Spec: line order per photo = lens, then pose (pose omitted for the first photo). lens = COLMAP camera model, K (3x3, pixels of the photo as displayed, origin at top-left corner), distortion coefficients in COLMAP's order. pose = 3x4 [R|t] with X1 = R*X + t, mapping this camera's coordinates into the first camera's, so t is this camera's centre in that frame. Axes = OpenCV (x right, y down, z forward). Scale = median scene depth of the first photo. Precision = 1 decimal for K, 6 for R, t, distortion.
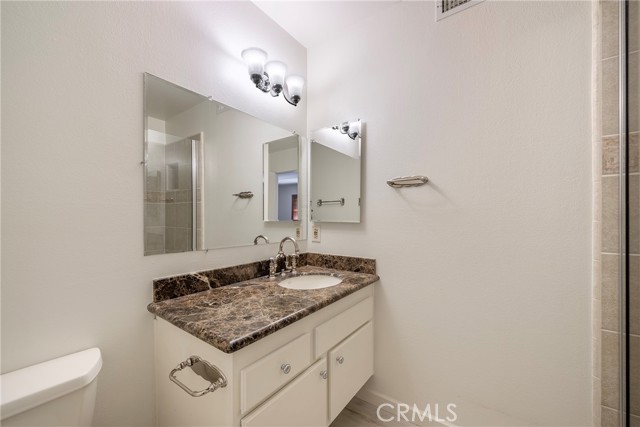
lens RADIAL K [[257.5, 0, 319.0], [0, 257.5, 217.4], [0, 0, 1]] dist [0.000034, -0.000015]
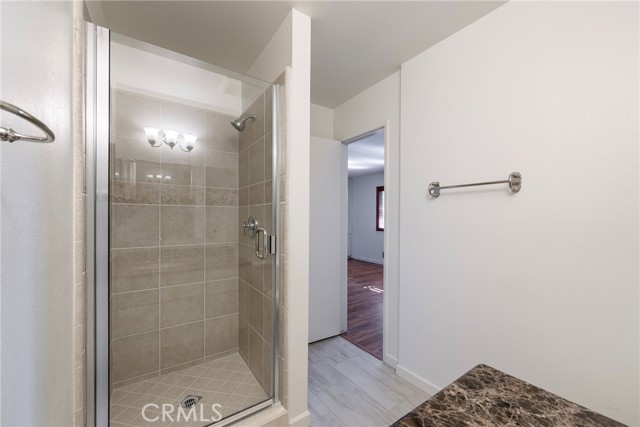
lens RADIAL K [[257.5, 0, 319.0], [0, 257.5, 217.4], [0, 0, 1]] dist [0.000034, -0.000015]
pose [[-0.945133, -0.003883, 0.326662, -0.052247], [-0.003469, 0.999992, 0.001848, -0.083243], [-0.326667, 0.000613, -0.945139, 1.823137]]
